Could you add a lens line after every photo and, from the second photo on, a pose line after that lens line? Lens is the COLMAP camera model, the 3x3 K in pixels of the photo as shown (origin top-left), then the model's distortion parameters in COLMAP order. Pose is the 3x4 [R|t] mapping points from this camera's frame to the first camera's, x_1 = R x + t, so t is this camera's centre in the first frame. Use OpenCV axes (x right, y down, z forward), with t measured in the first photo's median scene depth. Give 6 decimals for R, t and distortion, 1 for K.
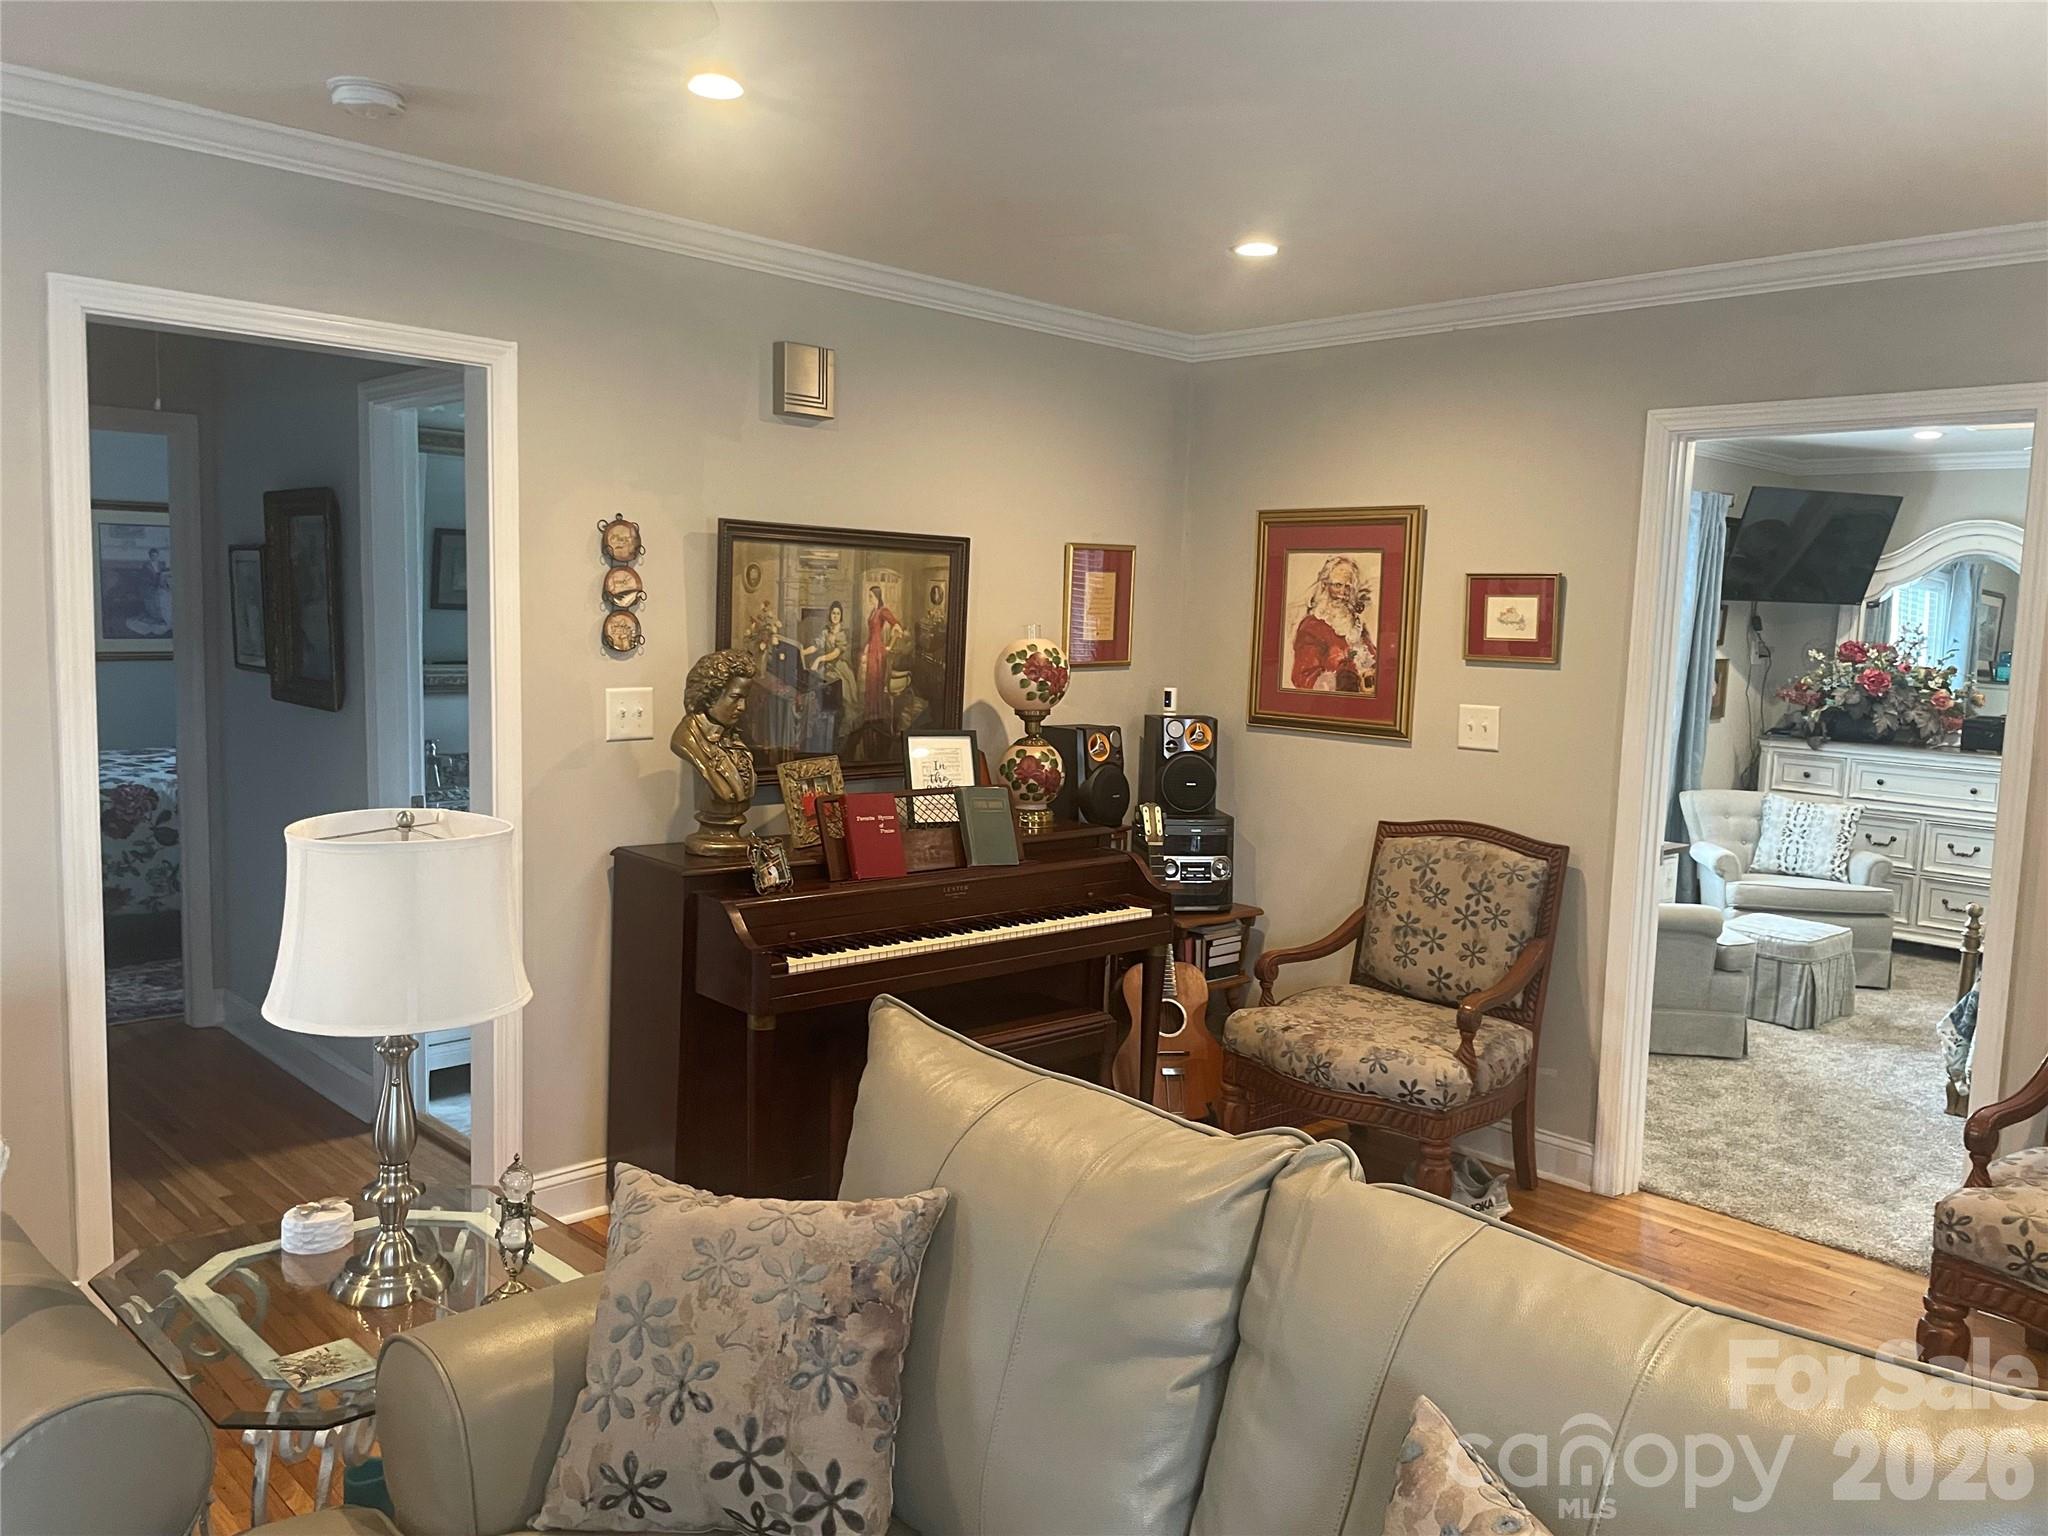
lens RADIAL K [[1538.4, 0, 1019.9], [0, 1538.4, 779.0], [0, 0, 1]] dist [0.091457, -0.125214]
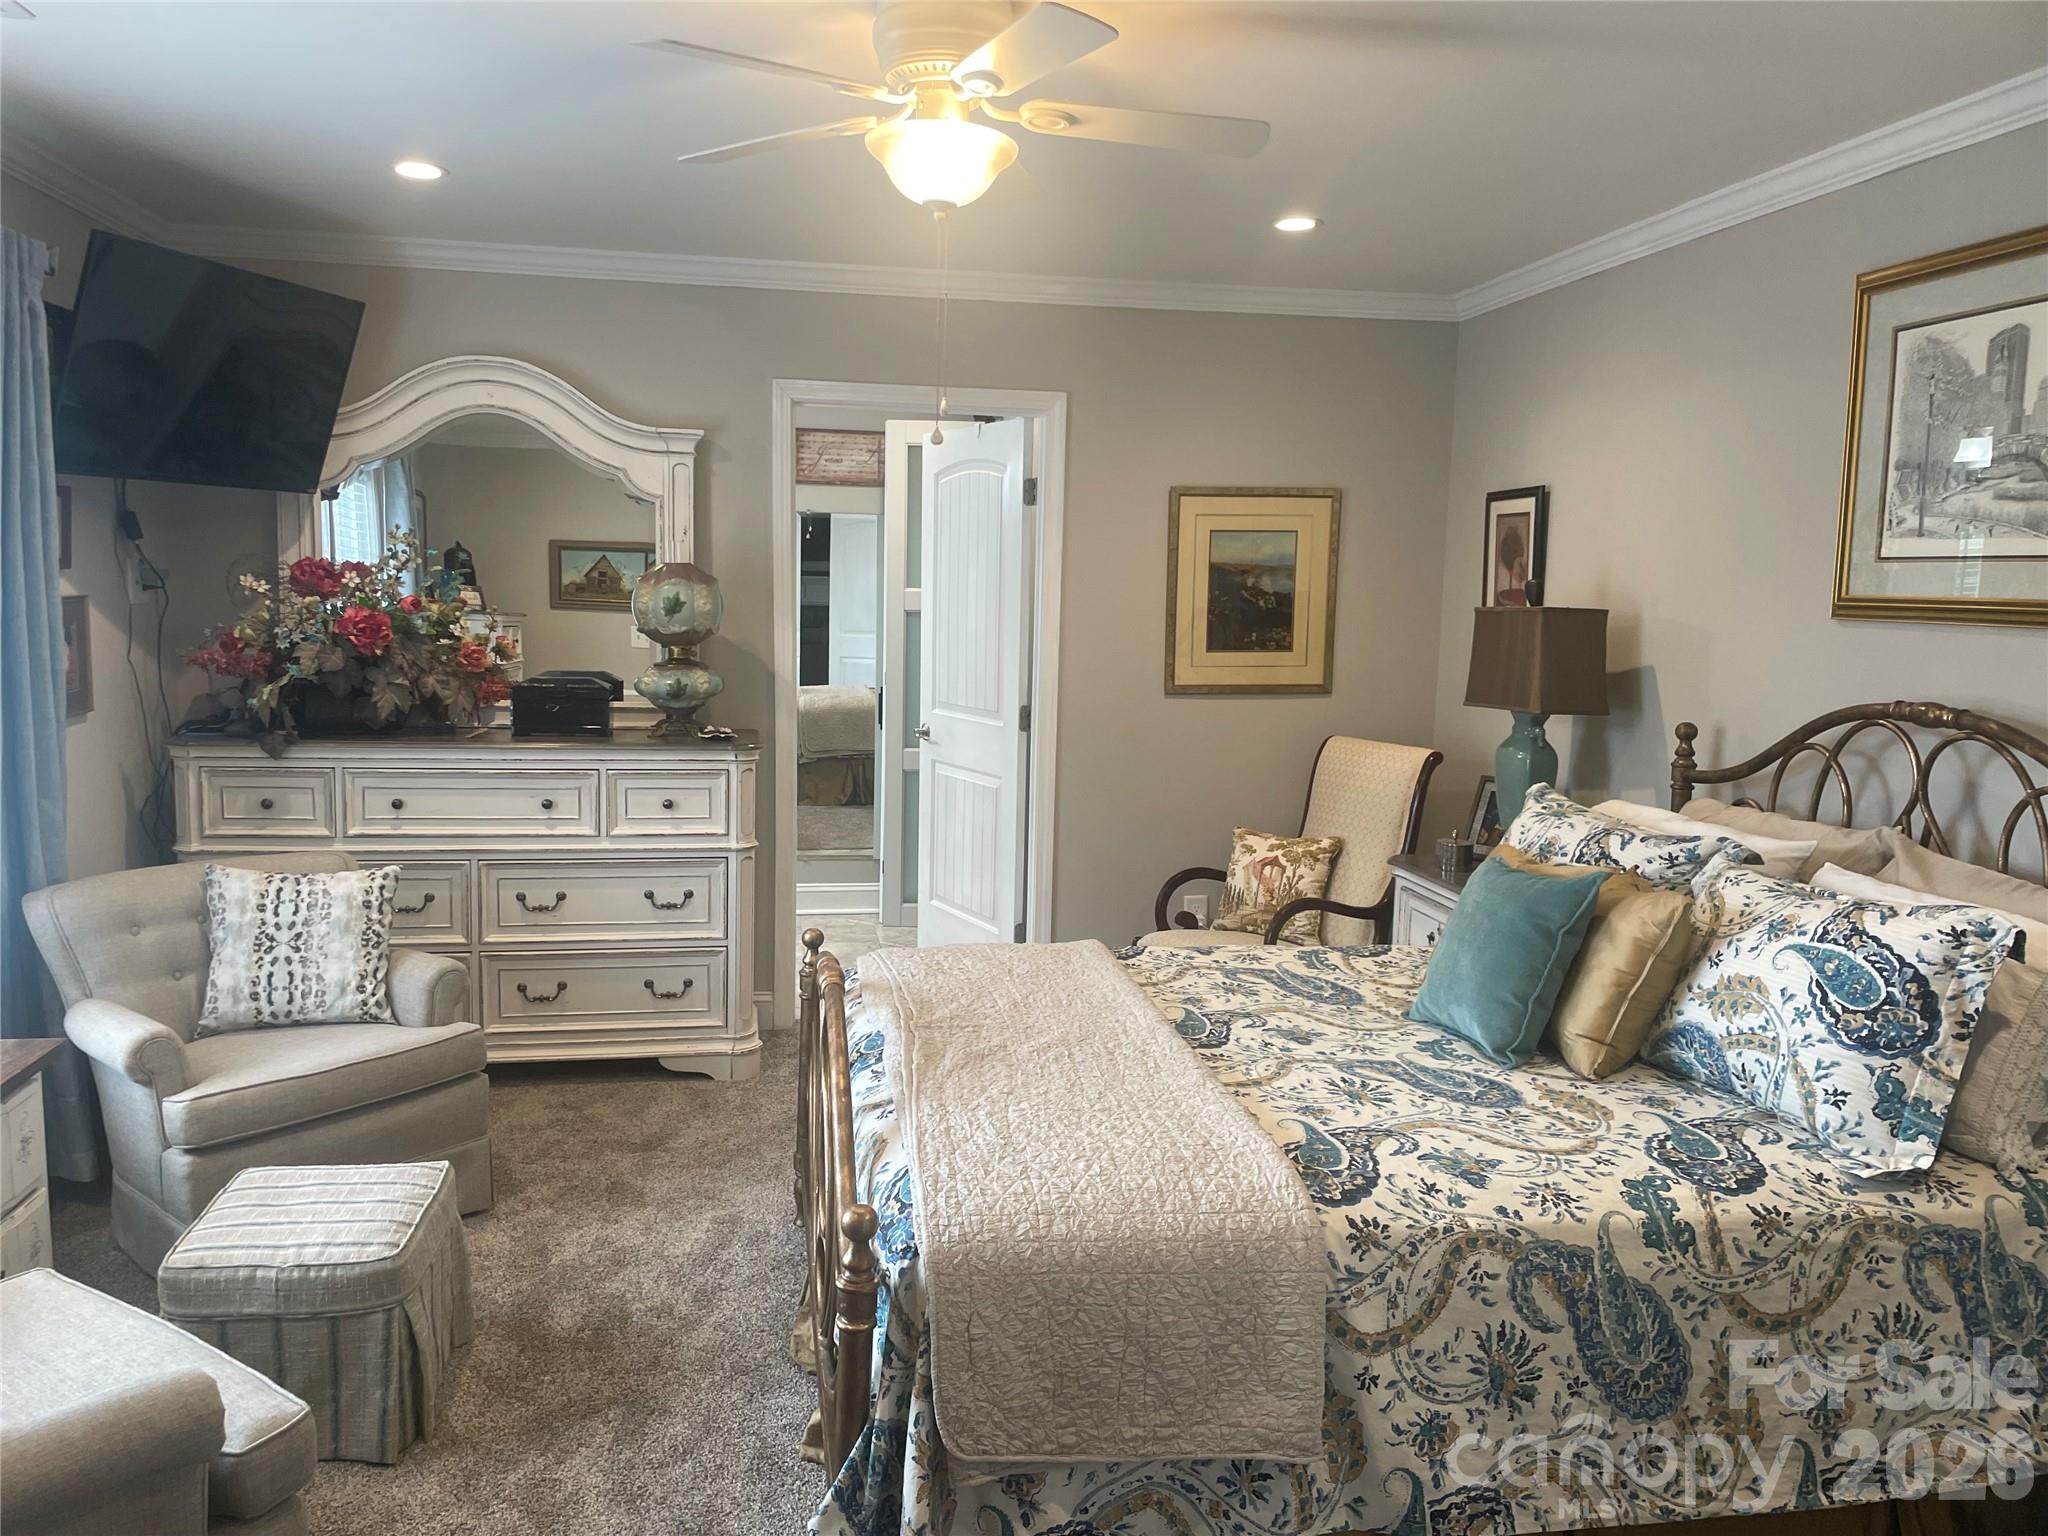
lens RADIAL K [[1538.4, 0, 1019.9], [0, 1538.4, 779.0], [0, 0, 1]] dist [0.091457, -0.125214]
pose [[0.560175, -0.126869, 0.818601, 0.211420], [0.084192, 0.991805, 0.096099, -0.042811], [-0.824085, 0.015088, 0.566266, 0.486782]]
